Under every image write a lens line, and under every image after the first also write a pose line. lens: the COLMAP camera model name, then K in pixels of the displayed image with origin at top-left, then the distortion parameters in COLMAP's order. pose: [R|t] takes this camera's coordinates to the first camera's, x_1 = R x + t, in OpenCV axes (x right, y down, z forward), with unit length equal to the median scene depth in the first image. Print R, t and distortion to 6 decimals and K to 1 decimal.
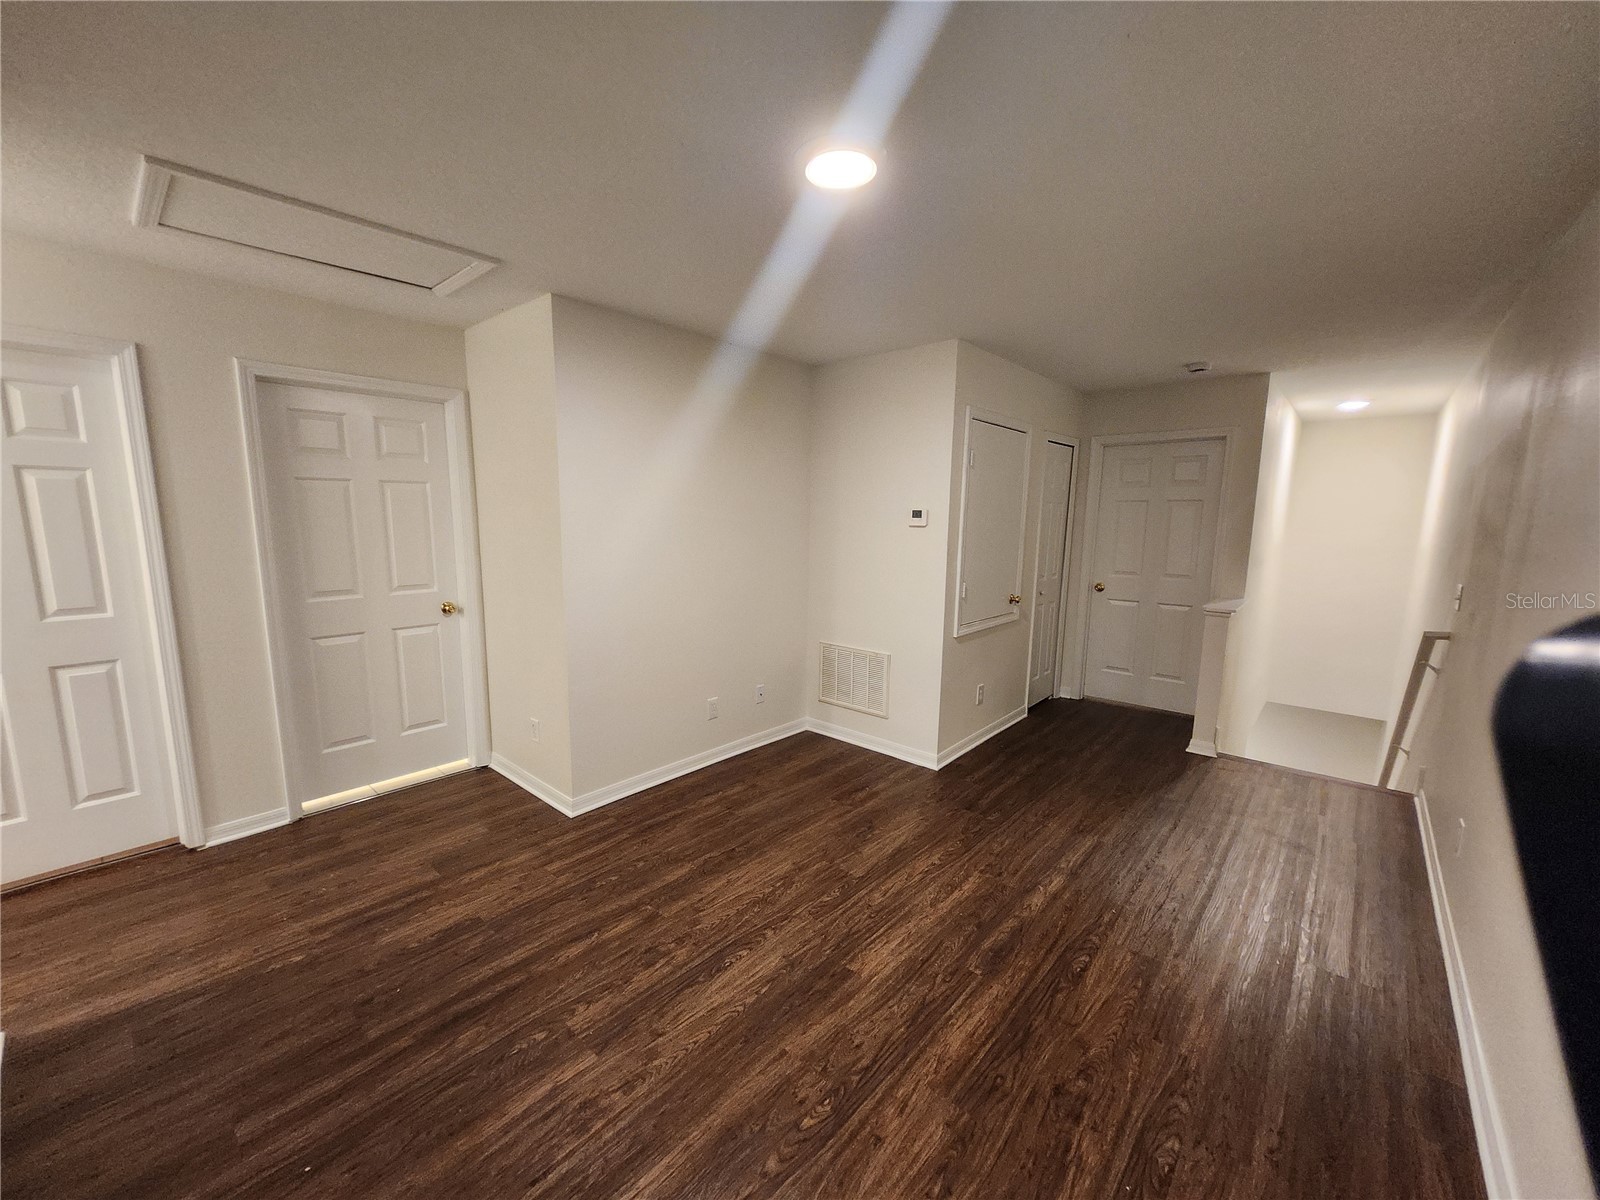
lens RADIAL K [[636.2, 0, 798.7], [0, 636.2, 597.8], [0, 0, 1]] dist [-0.002596, 0.001532]
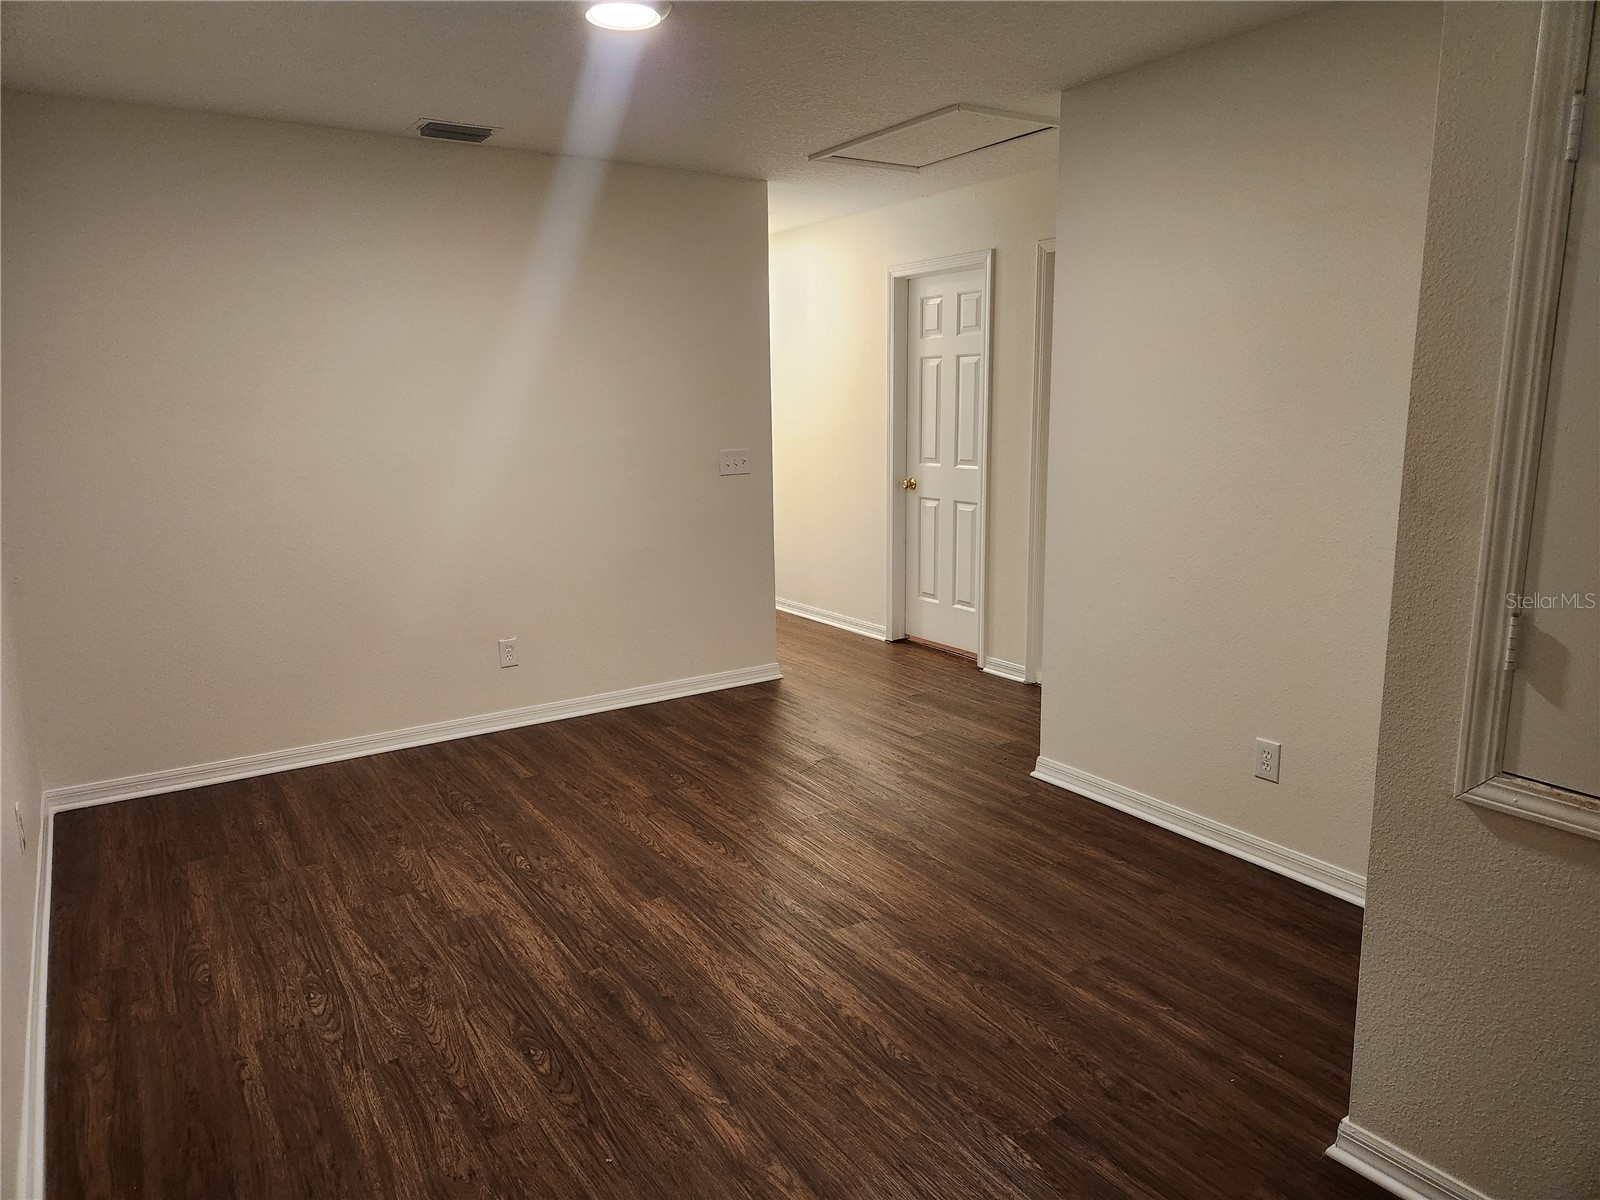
lens RADIAL K [[1063.1, 0, 800.5], [0, 1063.1, 606.6], [0, 0, 1]] dist [0.003274, -0.007970]
pose [[-0.252750, 0.183436, -0.949983, 1.552005], [-0.133737, 0.965814, 0.222075, -0.184986], [0.958244, 0.183177, -0.219578, 1.642695]]
